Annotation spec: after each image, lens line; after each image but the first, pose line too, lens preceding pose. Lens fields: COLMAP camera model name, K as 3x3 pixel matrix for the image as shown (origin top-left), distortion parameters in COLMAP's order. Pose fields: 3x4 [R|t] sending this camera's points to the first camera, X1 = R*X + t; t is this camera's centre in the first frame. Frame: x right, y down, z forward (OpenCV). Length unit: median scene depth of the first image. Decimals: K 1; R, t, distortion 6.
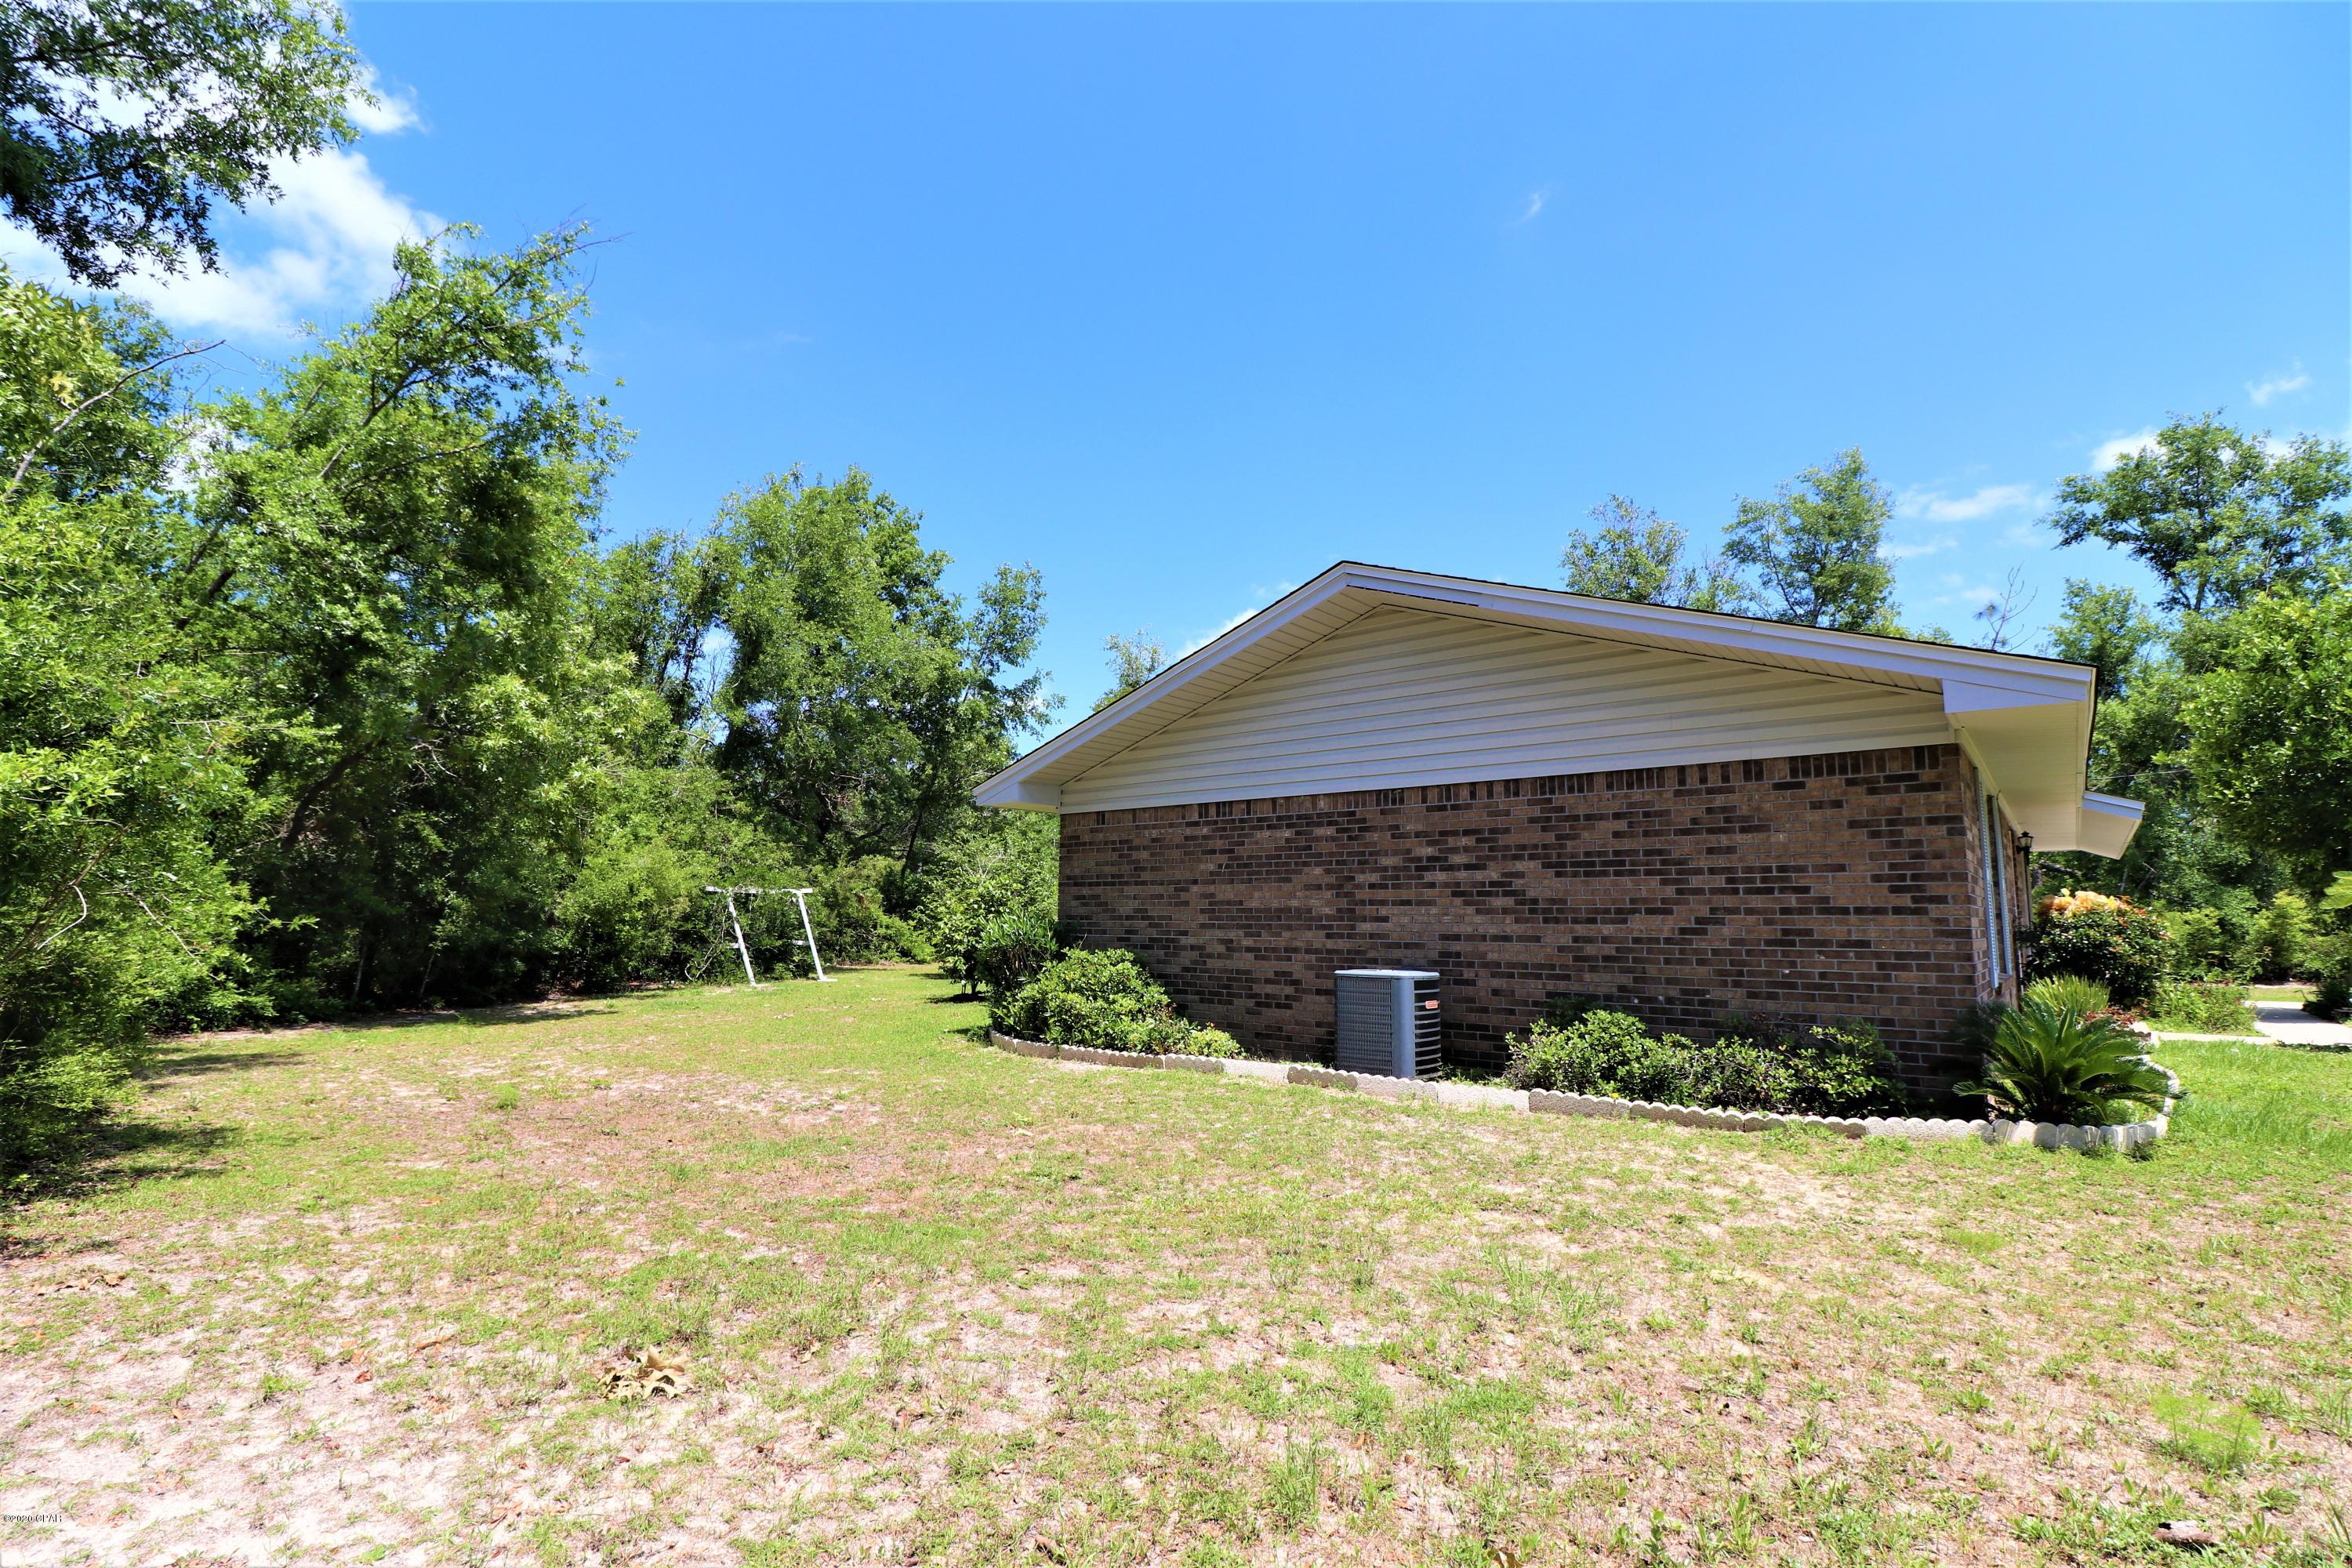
lens RADIAL K [[1090.5, 0, 1175.5], [0, 1090.5, 784.9], [0, 0, 1]] dist [-0.002304, -0.000313]
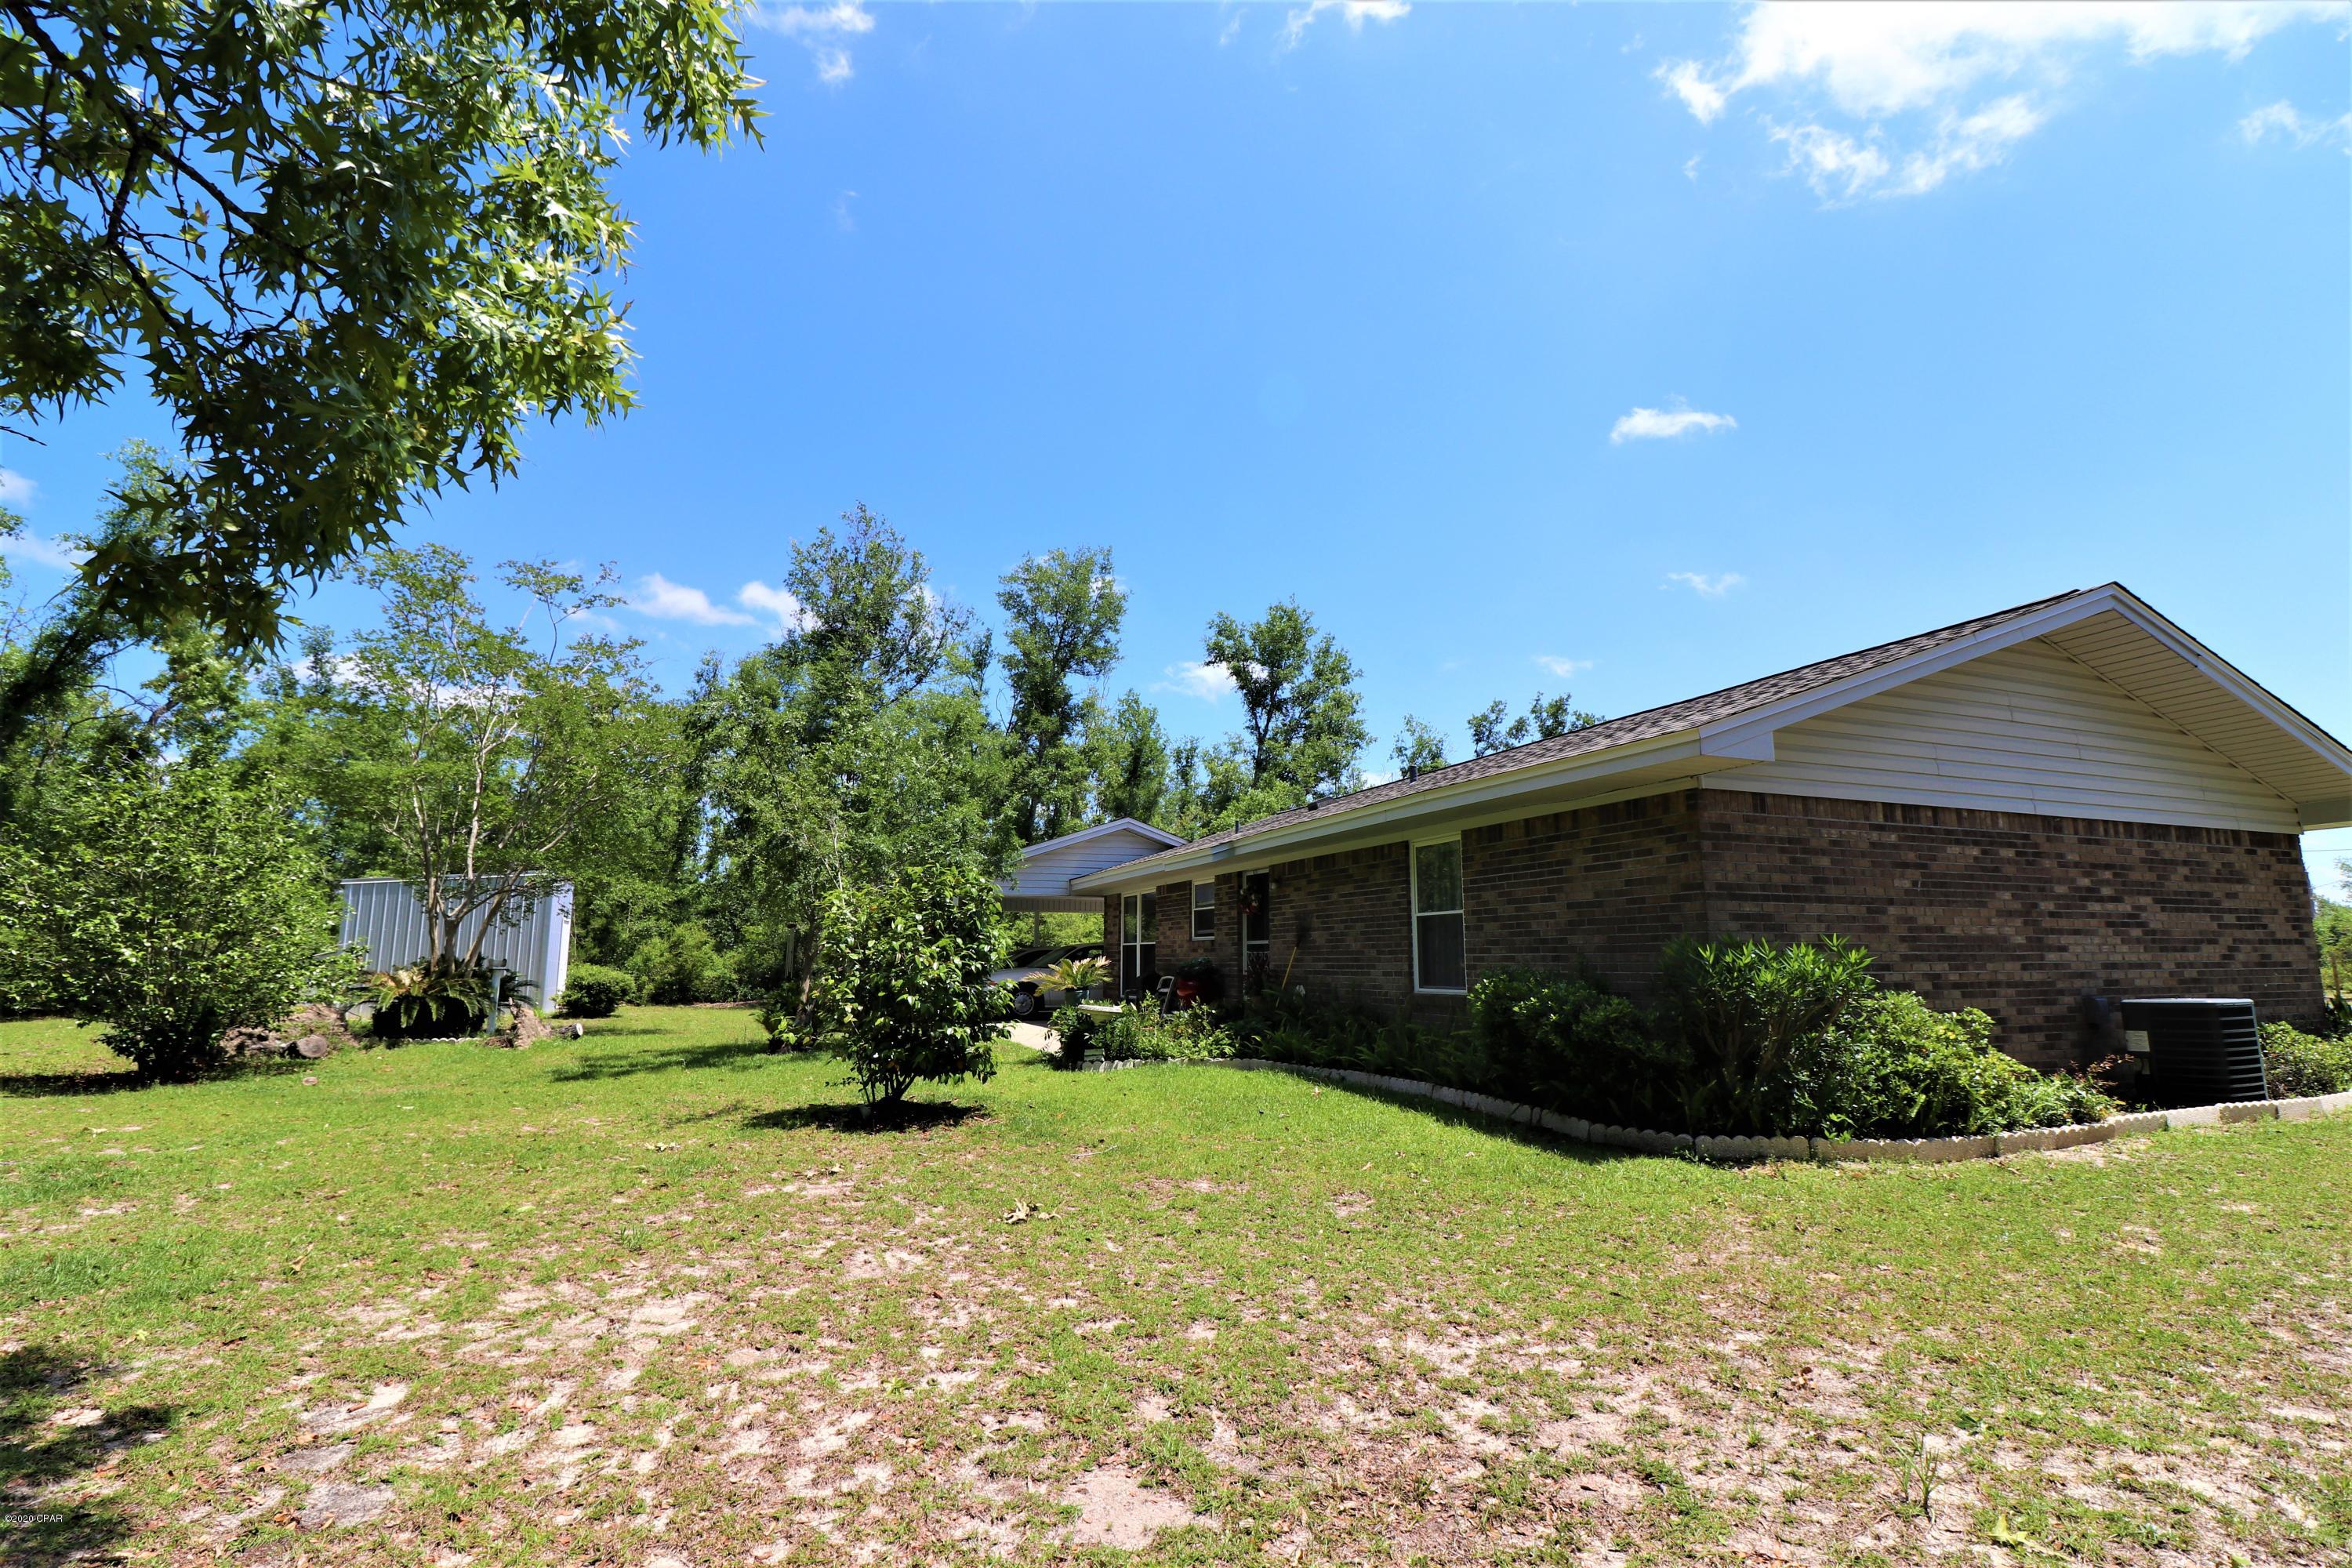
lens RADIAL K [[1090.5, 0, 1179.1], [0, 1090.5, 783.0], [0, 0, 1]] dist [-0.002304, -0.000313]
pose [[0.479941, 0.115797, 0.869625, -1.011804], [-0.114212, 0.991062, -0.068935, 0.128201], [-0.869835, -0.066237, 0.488876, 1.172225]]
